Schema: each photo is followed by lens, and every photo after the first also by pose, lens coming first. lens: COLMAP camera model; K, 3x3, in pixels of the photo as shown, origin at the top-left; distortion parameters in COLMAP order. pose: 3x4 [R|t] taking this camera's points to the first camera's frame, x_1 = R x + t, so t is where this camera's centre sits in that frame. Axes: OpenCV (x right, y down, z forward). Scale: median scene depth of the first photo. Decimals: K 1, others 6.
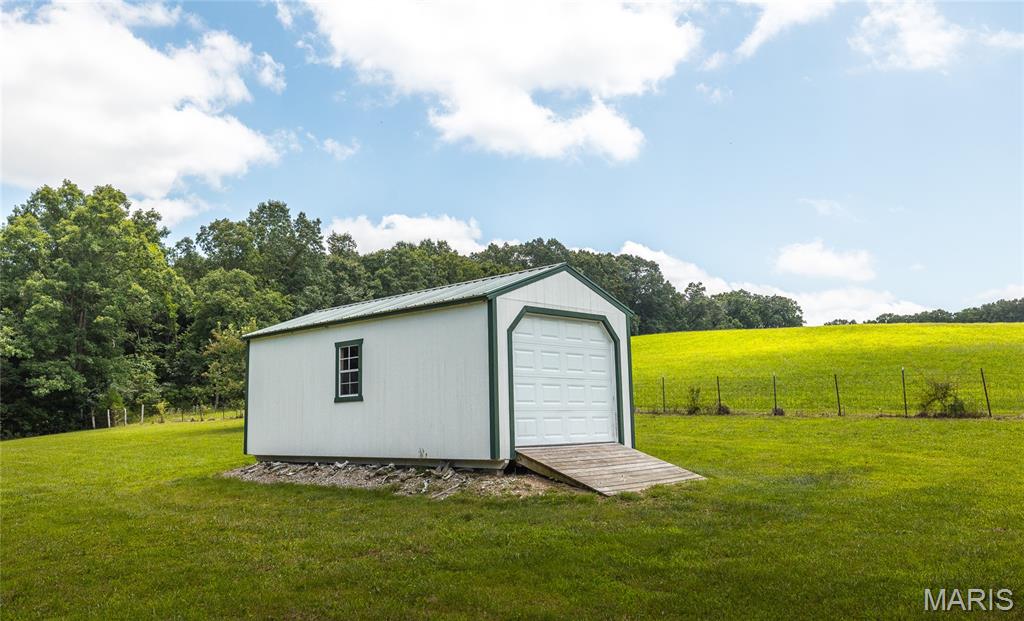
lens RADIAL K [[838.8, 0, 512.0], [0, 838.8, 310.7], [0, 0, 1]] dist [0.001246, 0.000209]
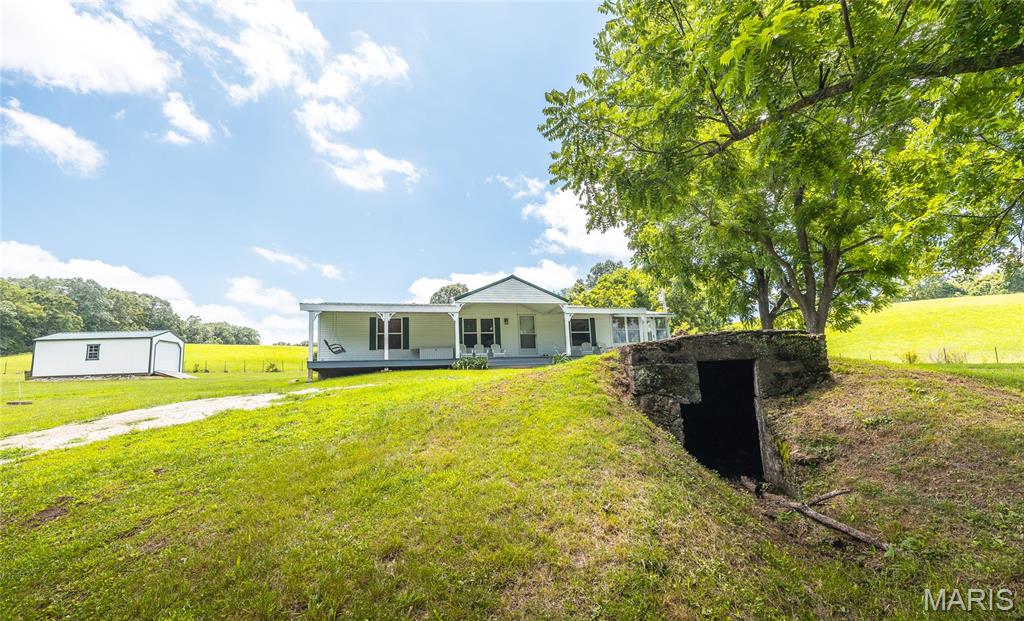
lens RADIAL K [[441.3, 0, 508.6], [0, 441.3, 315.0], [0, 0, 1]] dist [0.000539, 0.000178]
pose [[0.665125, 0.113499, 0.738056, -0.256996], [-0.073104, 0.993531, -0.086905, -0.034333], [-0.743145, 0.003848, 0.669119, -1.012741]]
